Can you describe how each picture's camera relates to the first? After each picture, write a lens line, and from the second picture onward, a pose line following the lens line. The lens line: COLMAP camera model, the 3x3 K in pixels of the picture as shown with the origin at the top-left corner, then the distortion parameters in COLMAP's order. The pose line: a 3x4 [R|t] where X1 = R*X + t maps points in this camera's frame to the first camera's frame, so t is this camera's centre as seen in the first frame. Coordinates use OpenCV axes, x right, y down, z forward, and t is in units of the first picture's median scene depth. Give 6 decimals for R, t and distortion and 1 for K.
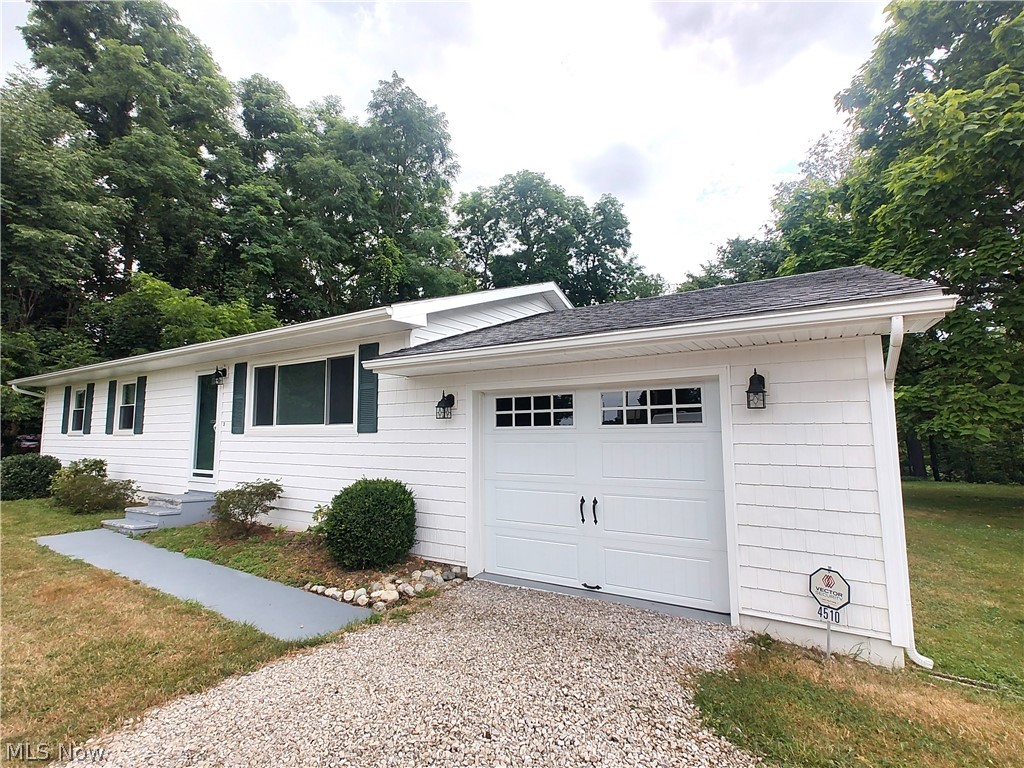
lens RADIAL K [[477.7, 0, 517.0], [0, 477.7, 385.5], [0, 0, 1]] dist [0.008556, -0.003075]
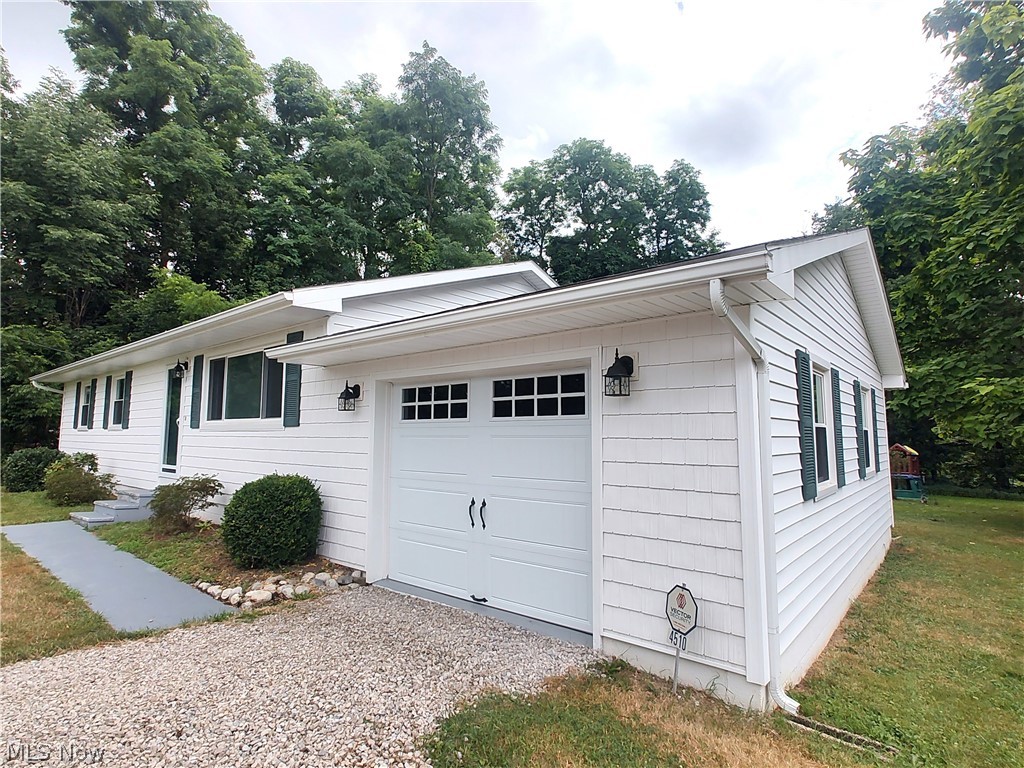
lens RADIAL K [[535.4, 0, 512.4], [0, 535.4, 384.2], [0, 0, 1]] dist [0.001812, 0.004934]
pose [[0.989494, -0.002591, -0.144552, 0.194783], [0.002737, 0.999996, 0.000810, 0.010959], [0.144549, -0.001197, 0.989497, 0.012335]]
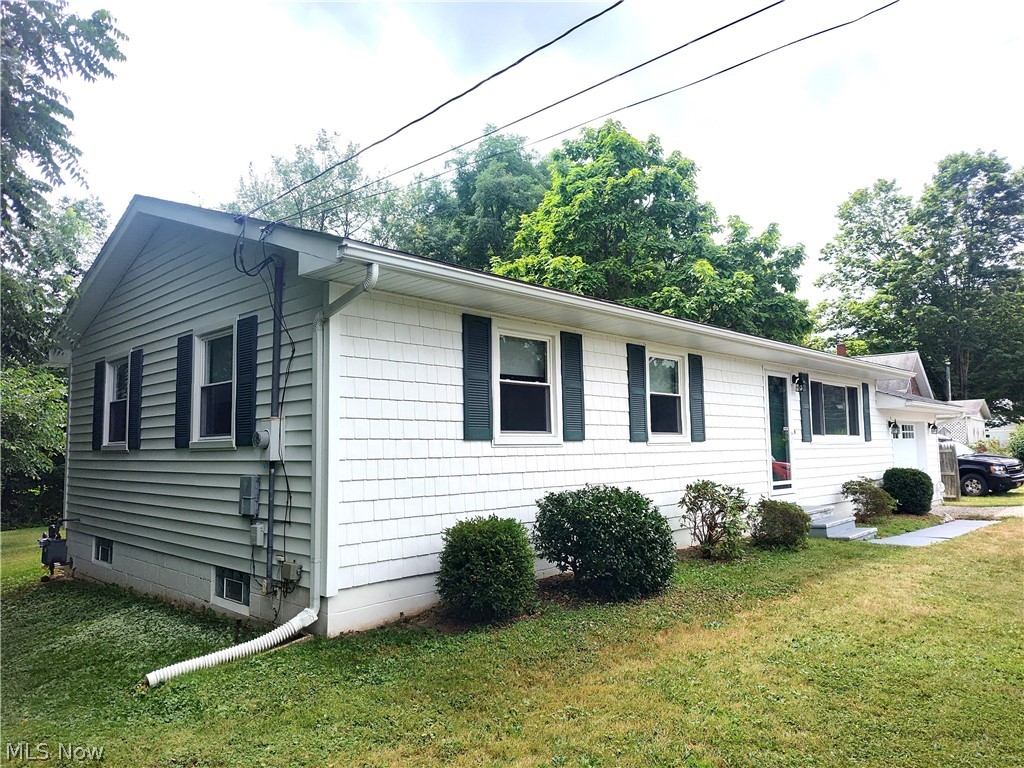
lens RADIAL K [[703.3, 0, 512.5], [0, 703.3, 383.8], [0, 0, 1]] dist [0.000710, -0.000512]
pose [[0.215956, 0.088438, 0.972390, -2.024999], [-0.085875, 0.993751, -0.071309, 0.126604], [-0.972619, -0.068105, 0.222201, 1.172380]]
